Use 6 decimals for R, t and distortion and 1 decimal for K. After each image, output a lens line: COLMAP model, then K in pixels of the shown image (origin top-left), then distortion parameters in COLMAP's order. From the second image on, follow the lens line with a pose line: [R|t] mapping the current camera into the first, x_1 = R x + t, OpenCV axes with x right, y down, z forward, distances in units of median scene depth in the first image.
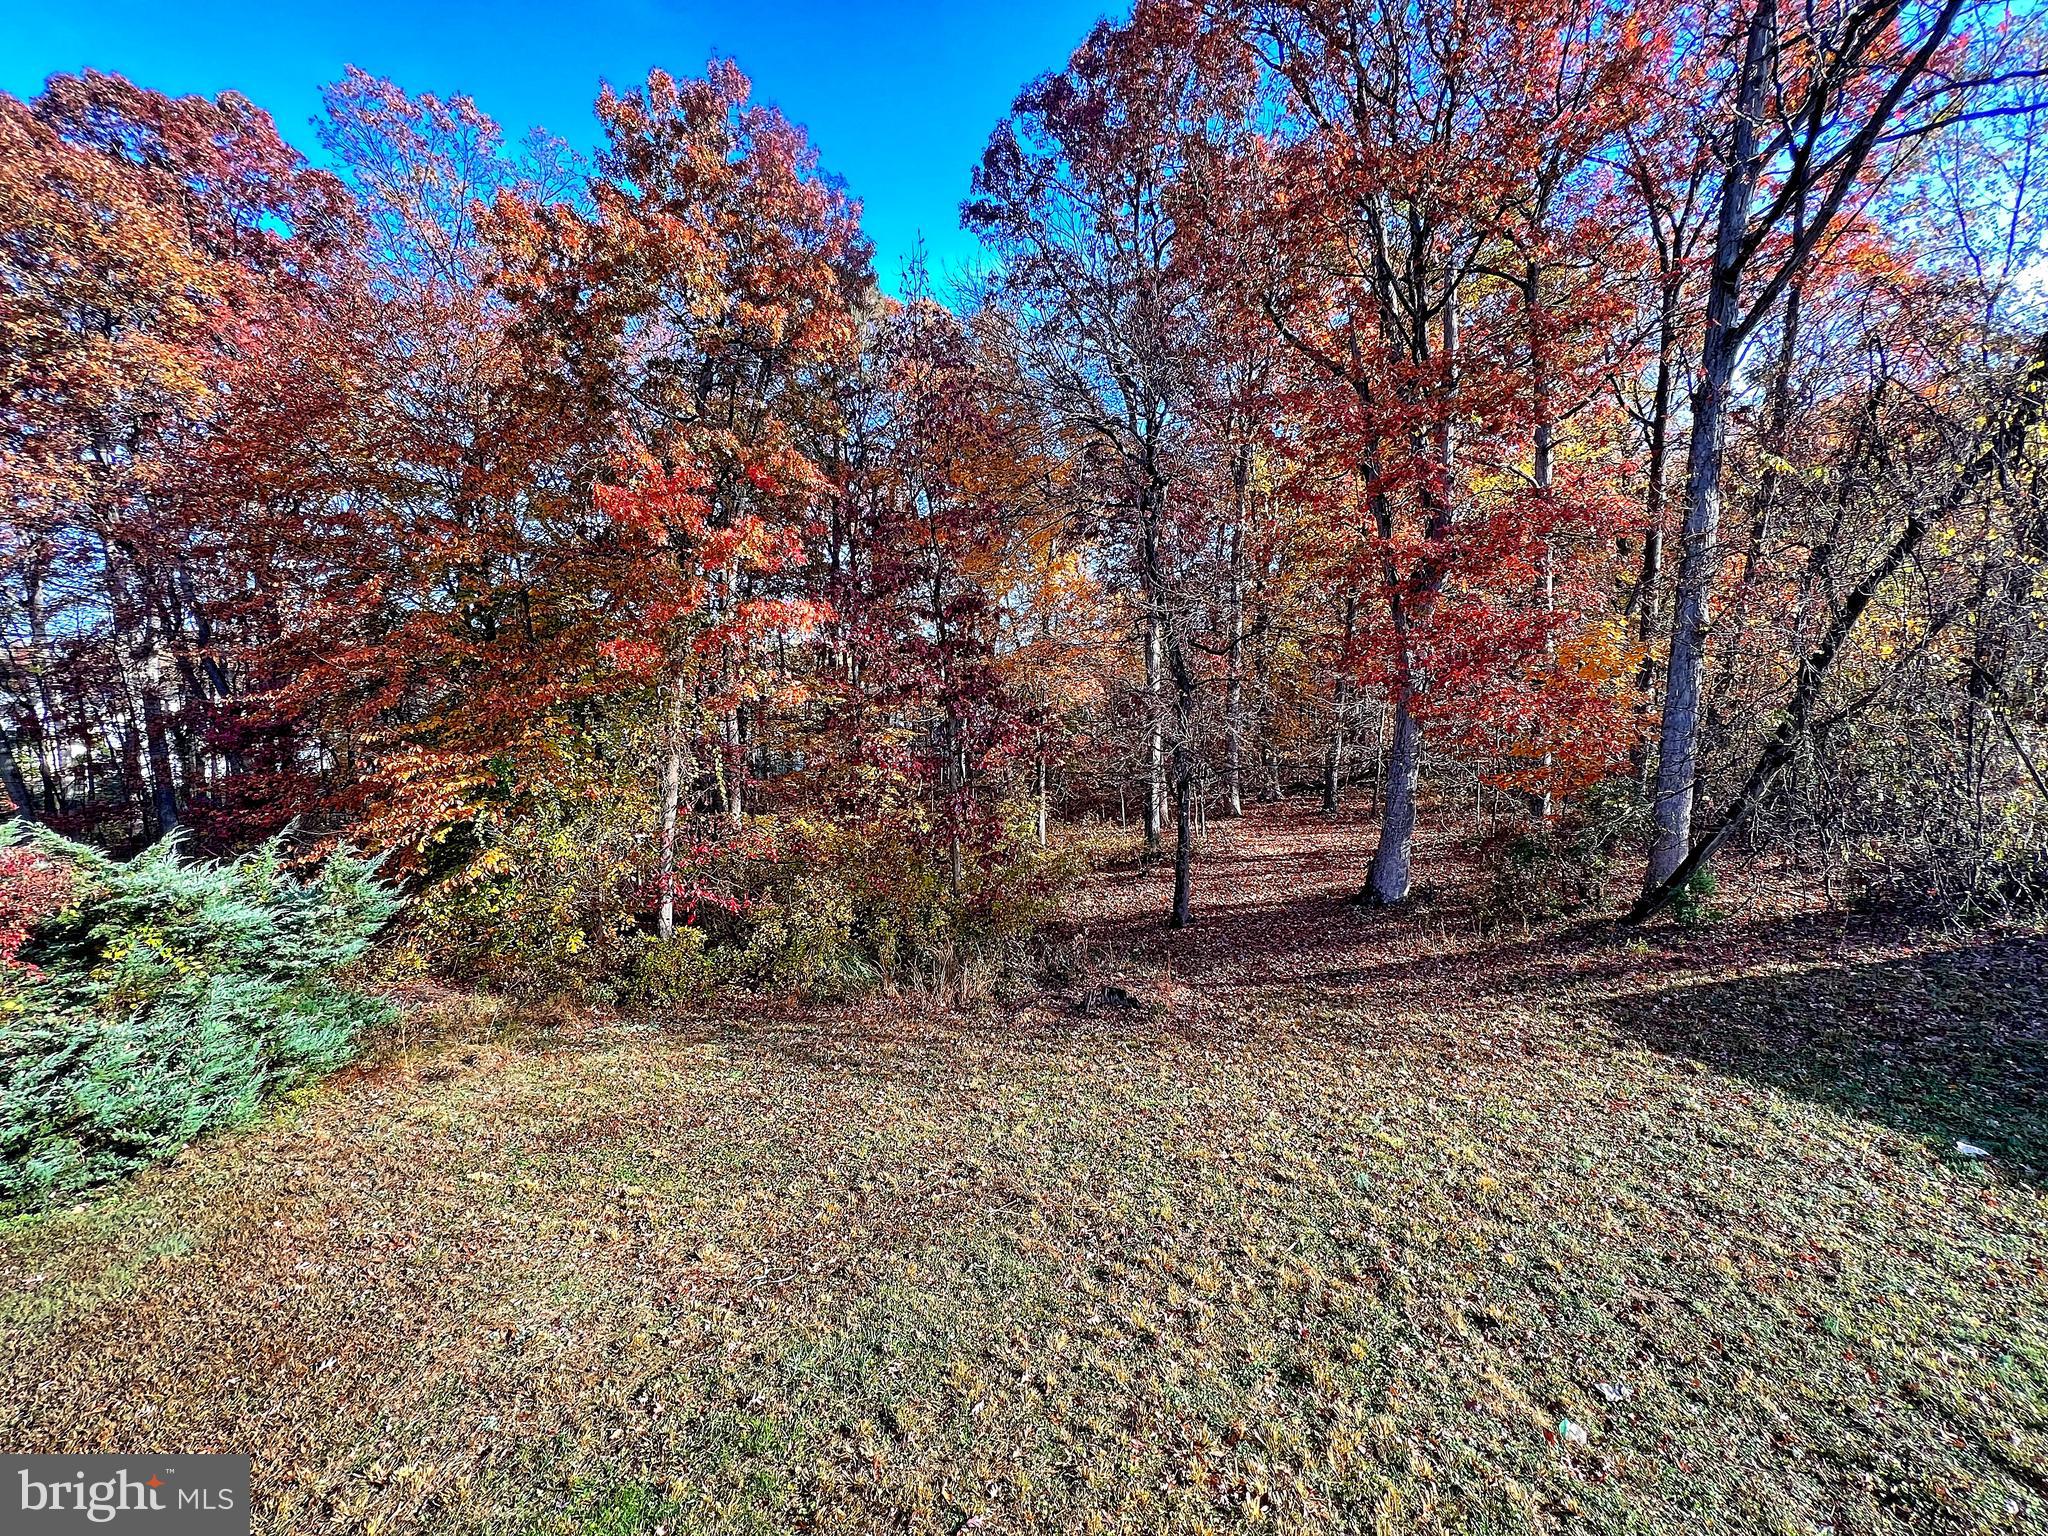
lens RADIAL K [[817.1, 0, 1026.1], [0, 817.1, 764.6], [0, 0, 1]] dist [-0.000267, -0.000119]
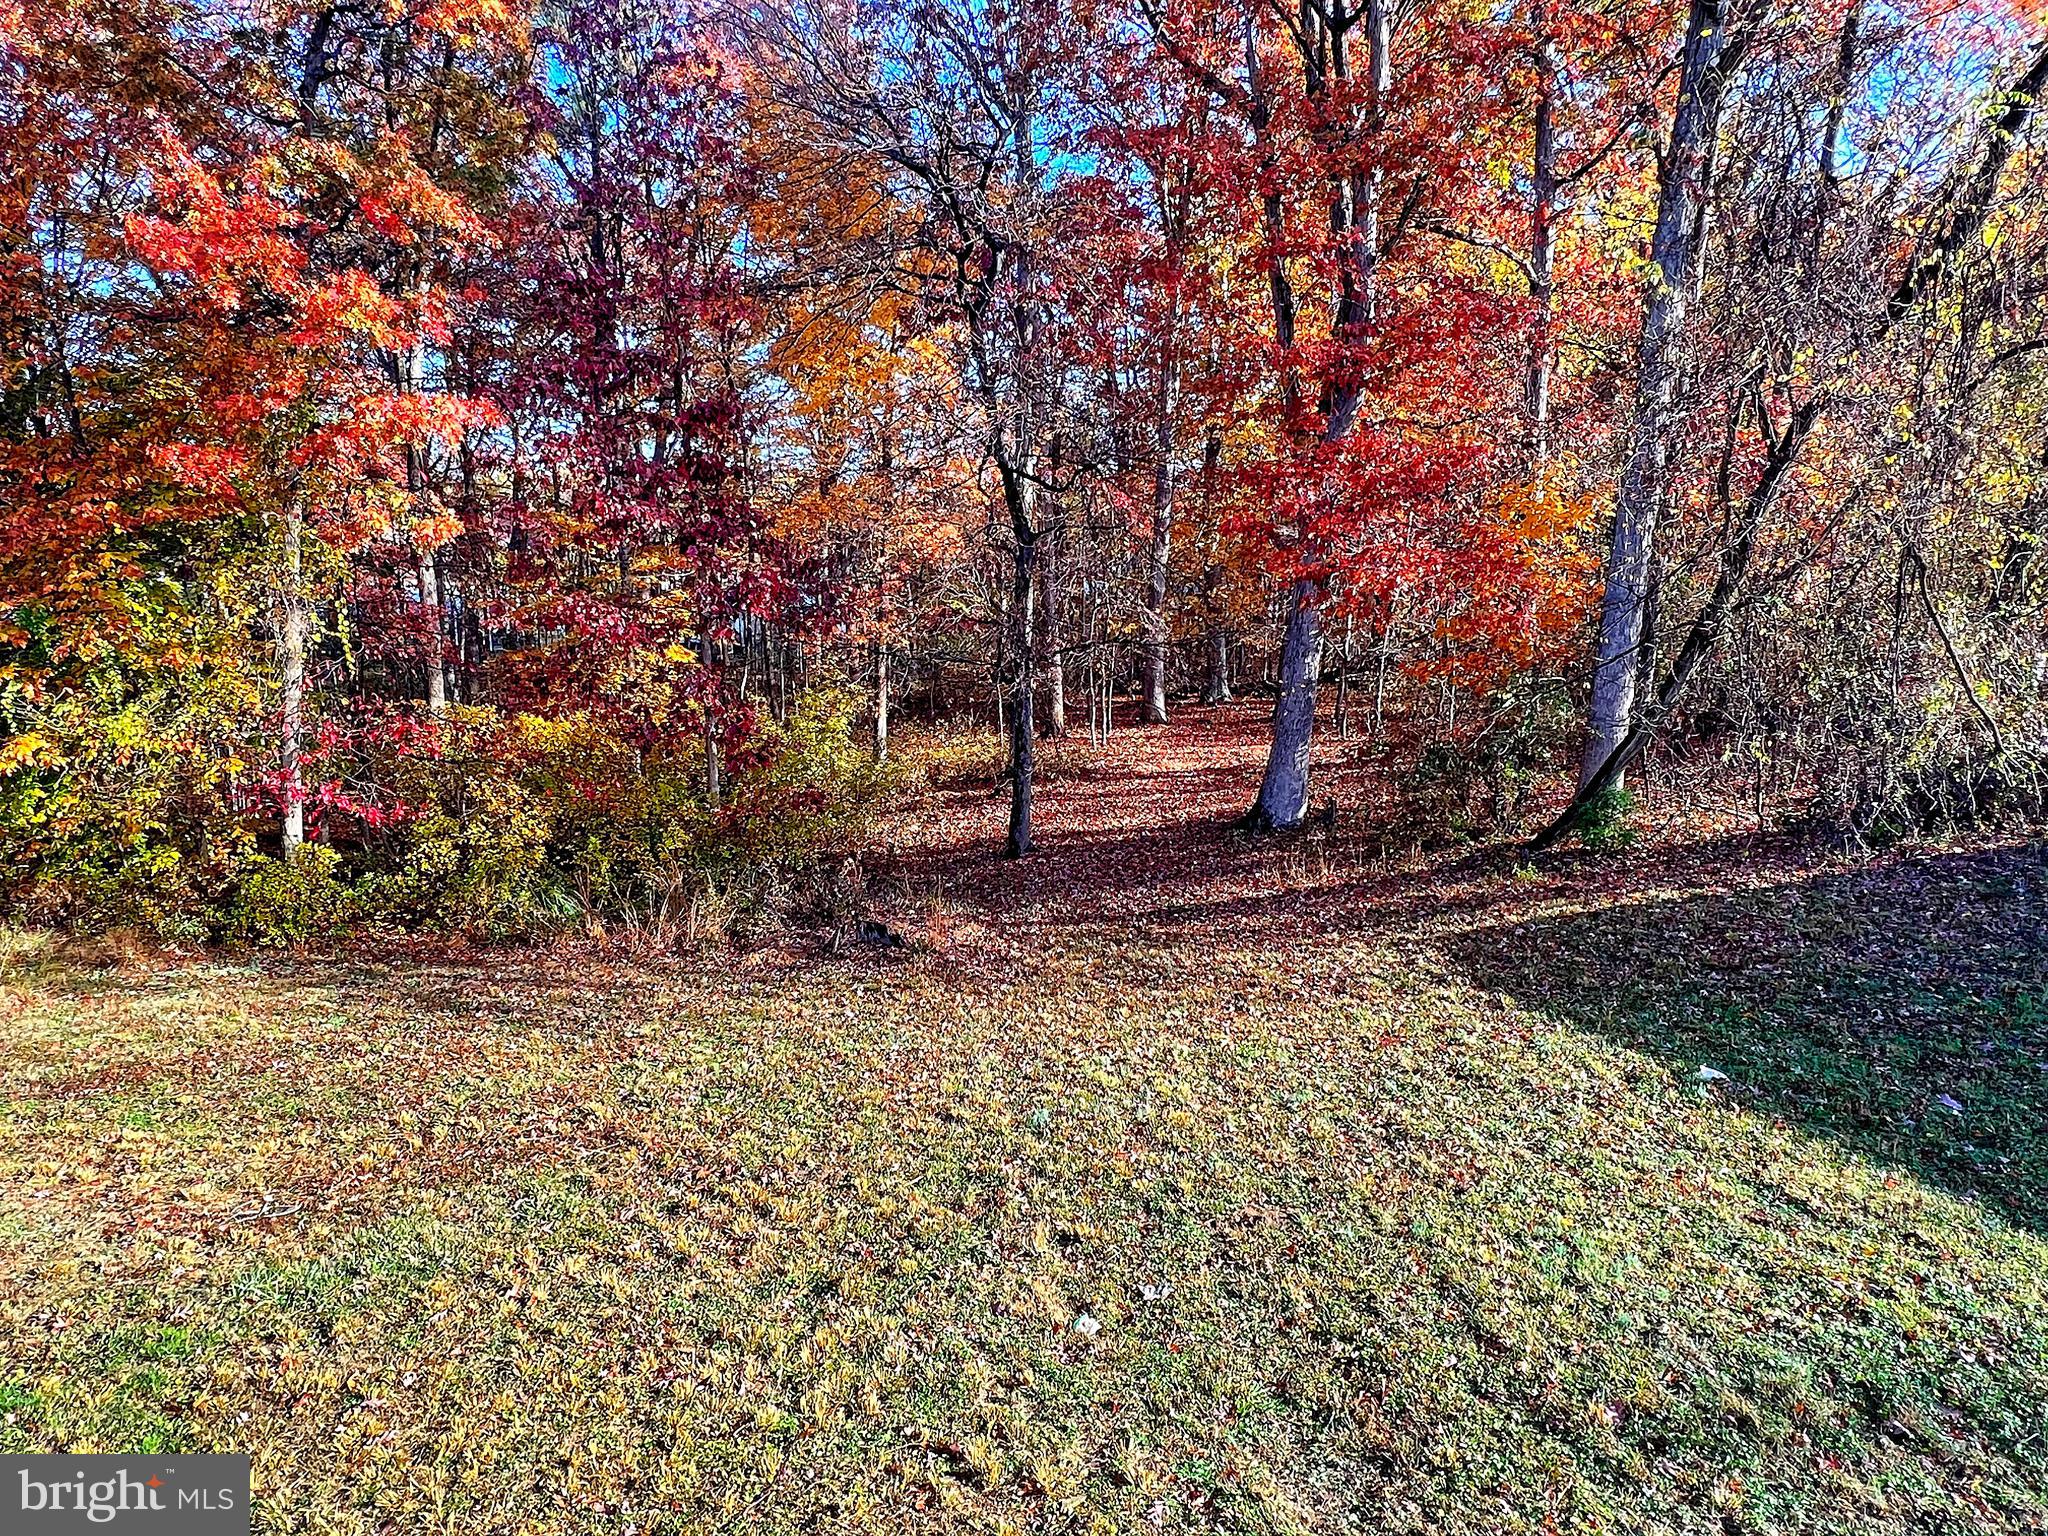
lens RADIAL K [[1160.2, 0, 1022.0], [0, 1160.2, 770.1], [0, 0, 1]] dist [0.000611, -0.000290]
pose [[0.997851, 0.013144, 0.064187, 0.151601], [-0.019257, 0.995237, 0.095561, 0.018751], [-0.062625, -0.096591, 0.993352, -0.074453]]
